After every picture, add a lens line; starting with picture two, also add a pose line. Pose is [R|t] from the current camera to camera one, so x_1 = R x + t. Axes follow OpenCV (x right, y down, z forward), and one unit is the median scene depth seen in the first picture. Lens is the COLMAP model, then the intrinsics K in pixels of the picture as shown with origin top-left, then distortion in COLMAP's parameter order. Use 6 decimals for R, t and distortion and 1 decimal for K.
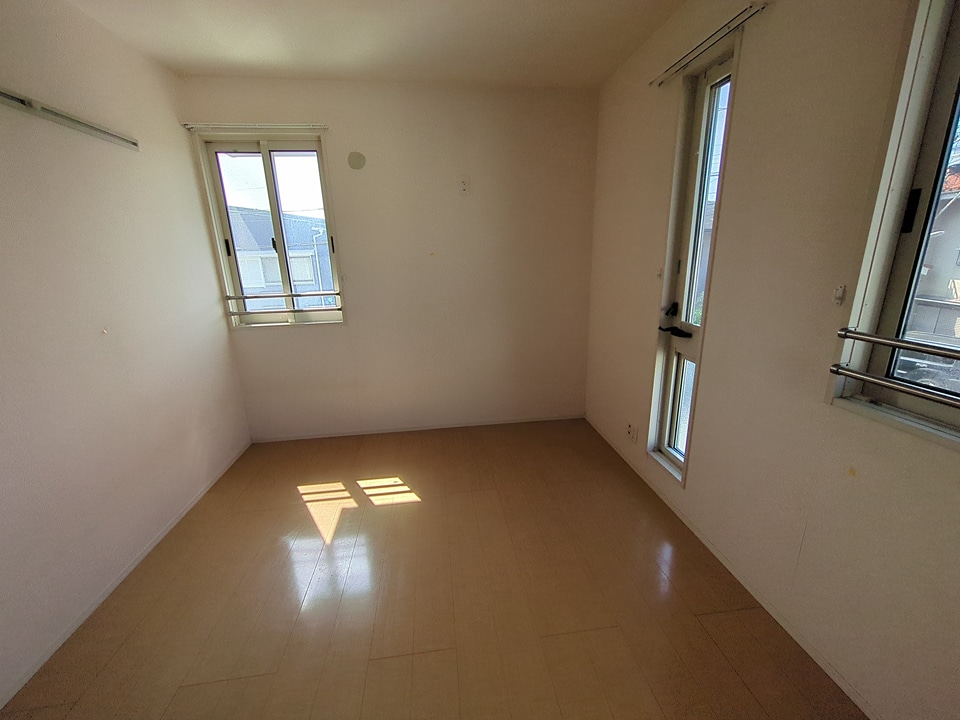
lens RADIAL K [[389.3, 0, 480.0], [0, 389.3, 360.0], [0, 0, 1]] dist [-0.001202, -0.000377]
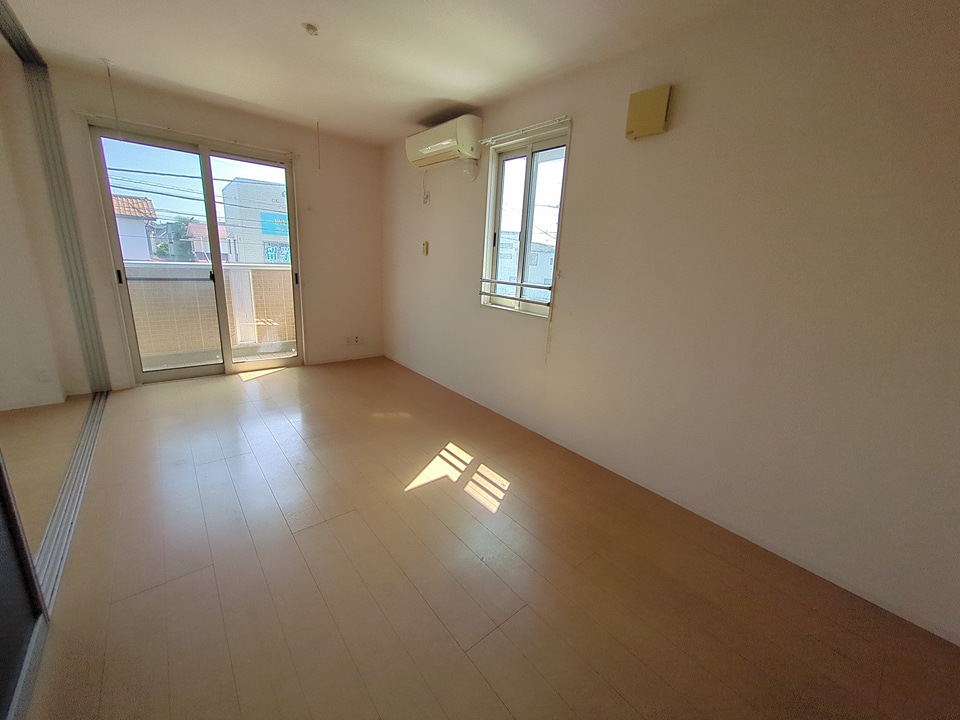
lens RADIAL K [[389.3, 0, 480.0], [0, 389.3, 360.0], [0, 0, 1]] dist [-0.001202, -0.000377]
pose [[0.512122, 0.273211, -0.814302, 0.443692], [-0.288304, 0.947736, 0.136664, -0.091094], [0.809081, 0.164777, 0.564124, 0.359943]]
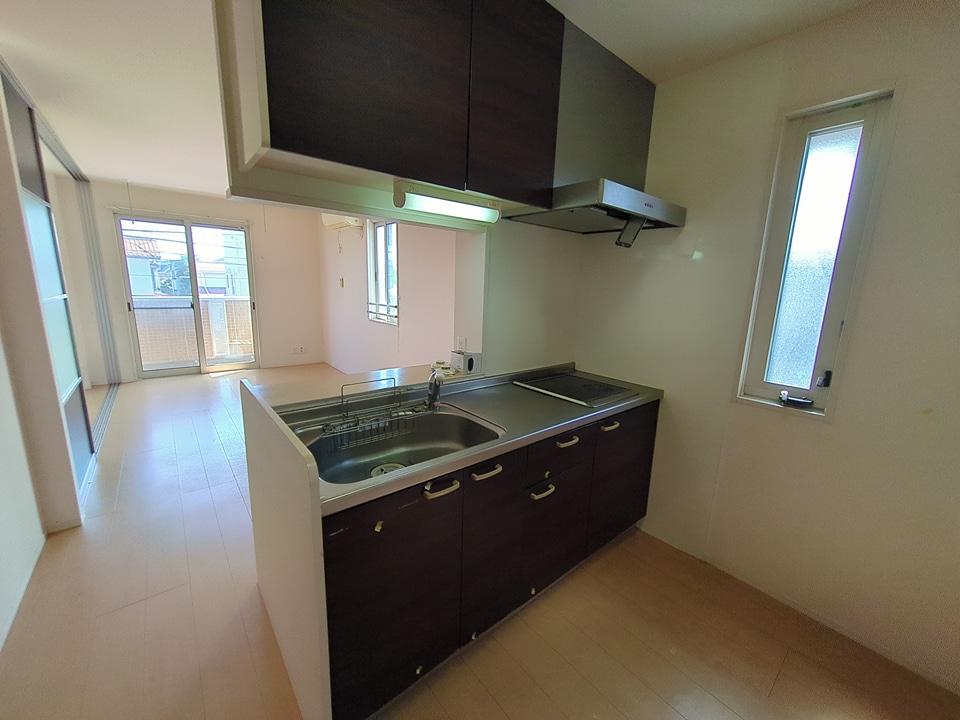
lens RADIAL K [[385.1, 0, 480.0], [0, 385.1, 360.0], [0, 0, 1]] dist [-0.002534, -0.000180]
pose [[0.519962, 0.208068, -0.828461, 1.298471], [-0.264092, 0.961519, 0.075735, -0.190334], [0.812339, 0.179410, 0.554903, 0.485337]]
